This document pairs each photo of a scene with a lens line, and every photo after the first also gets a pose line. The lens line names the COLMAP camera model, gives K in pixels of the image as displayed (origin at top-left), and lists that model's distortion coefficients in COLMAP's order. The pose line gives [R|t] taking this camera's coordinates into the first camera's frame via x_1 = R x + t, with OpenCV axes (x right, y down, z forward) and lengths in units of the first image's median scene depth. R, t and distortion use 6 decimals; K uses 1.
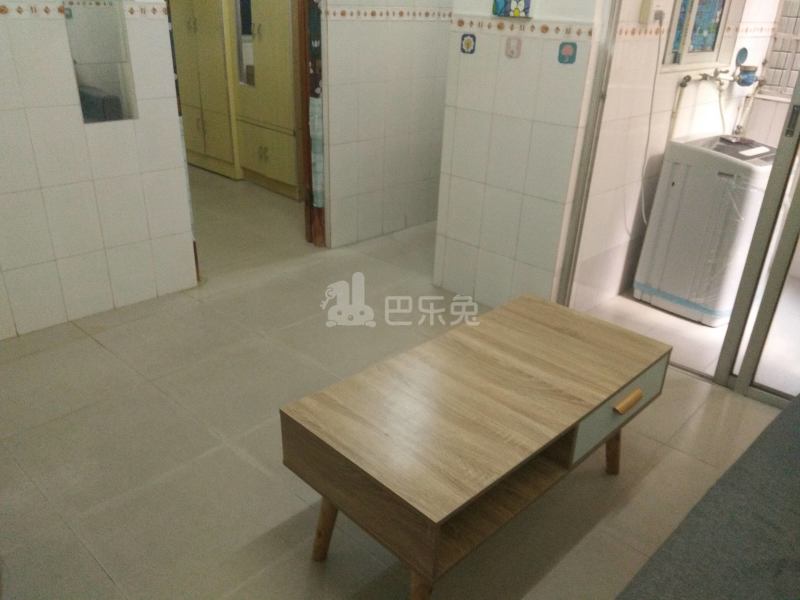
lens RADIAL K [[644.7, 0, 400.0], [0, 644.7, 300.0], [0, 0, 1]] dist [0.007085, 0.002188]
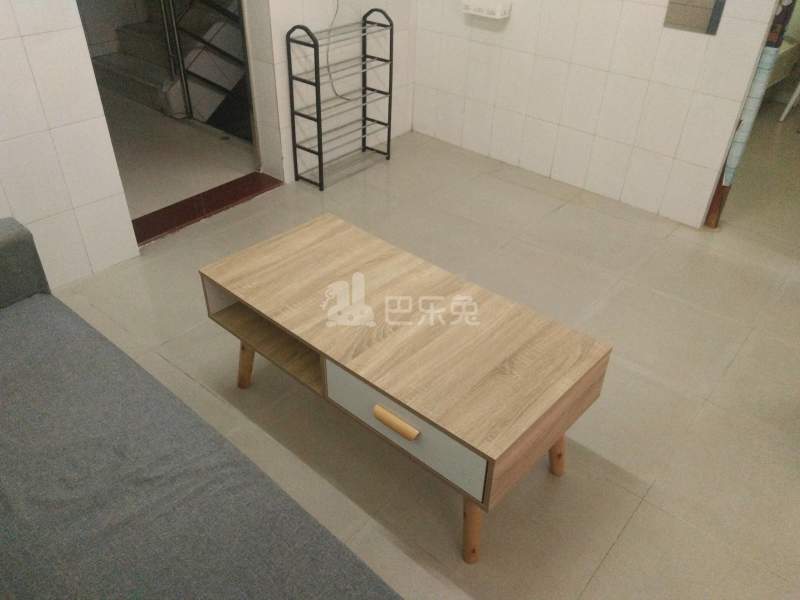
lens RADIAL K [[644.7, 0, 400.0], [0, 644.7, 300.0], [0, 0, 1]] dist [0.007085, 0.002188]
pose [[0.071717, 0.553314, -0.829880, 0.848225], [-0.450901, 0.760137, 0.467847, -0.320494], [0.889688, 0.340641, 0.304005, 0.599833]]
